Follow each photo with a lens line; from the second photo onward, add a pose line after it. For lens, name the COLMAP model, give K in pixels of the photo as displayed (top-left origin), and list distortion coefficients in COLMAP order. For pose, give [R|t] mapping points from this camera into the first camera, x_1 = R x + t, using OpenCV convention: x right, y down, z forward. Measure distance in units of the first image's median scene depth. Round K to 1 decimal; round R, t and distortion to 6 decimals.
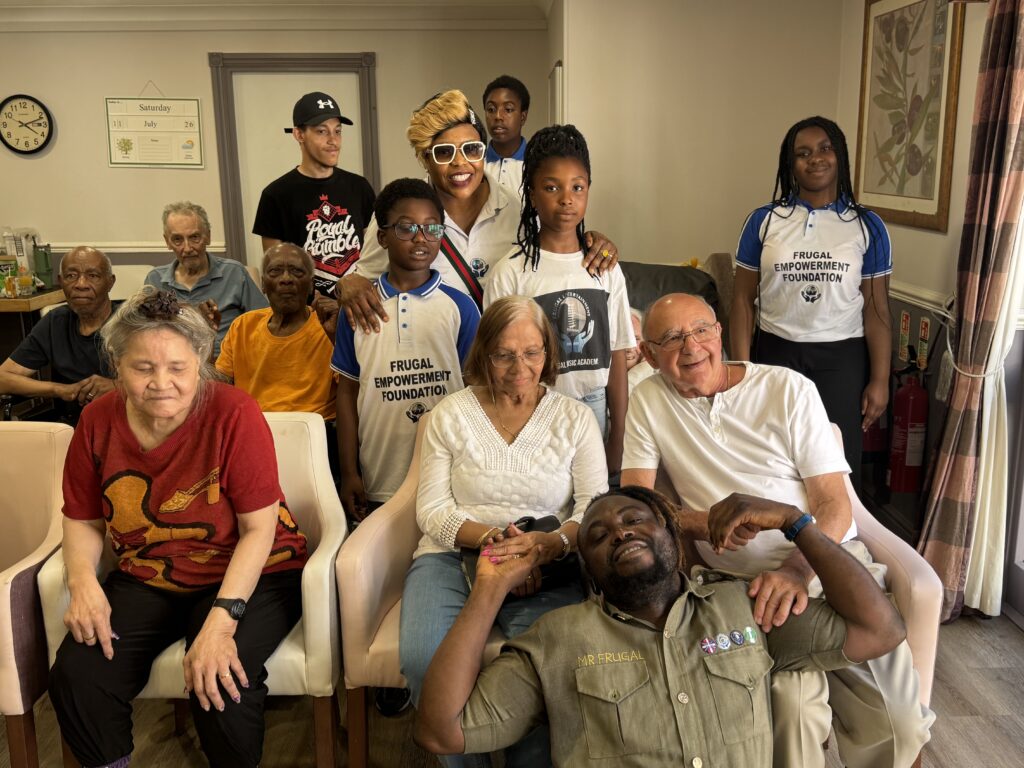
lens RADIAL K [[1027.6, 0, 499.9], [0, 1027.6, 365.8], [0, 0, 1]] dist [0.007926, -0.009108]
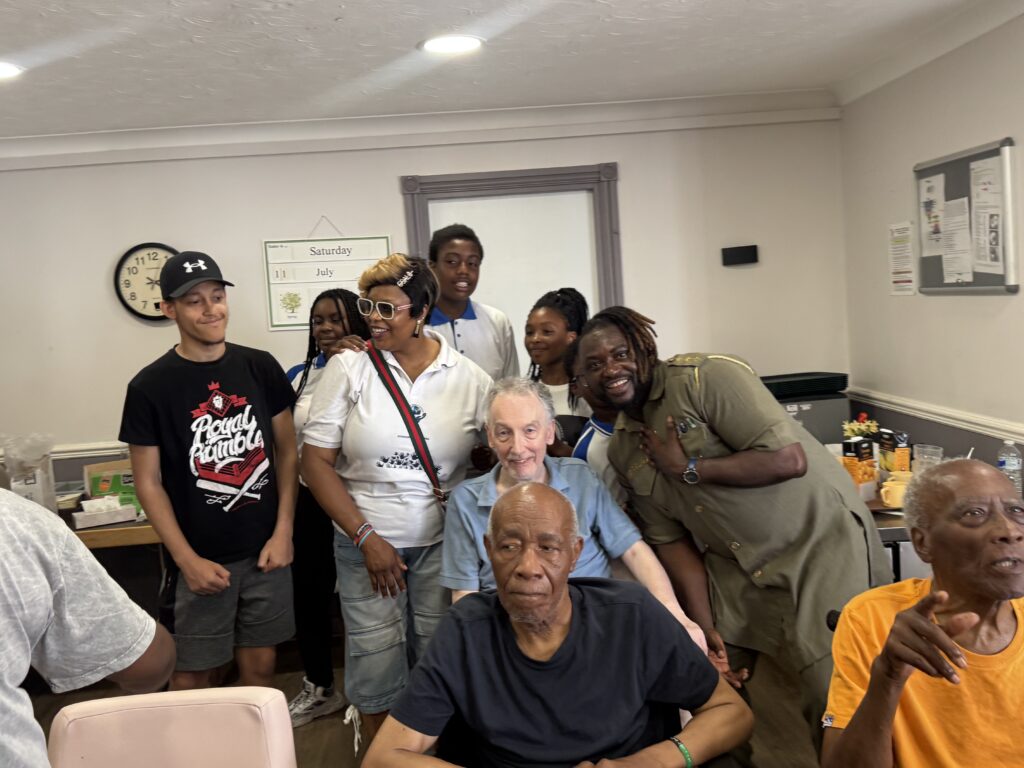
lens RADIAL K [[1001.2, 0, 510.7], [0, 1001.2, 382.2], [0, 0, 1]] dist [0.124497, -0.198000]
pose [[0.997450, -0.061401, 0.036378, -0.379196], [0.065237, 0.991119, -0.115879, -0.096672], [-0.028940, 0.117957, 0.992597, 0.435771]]
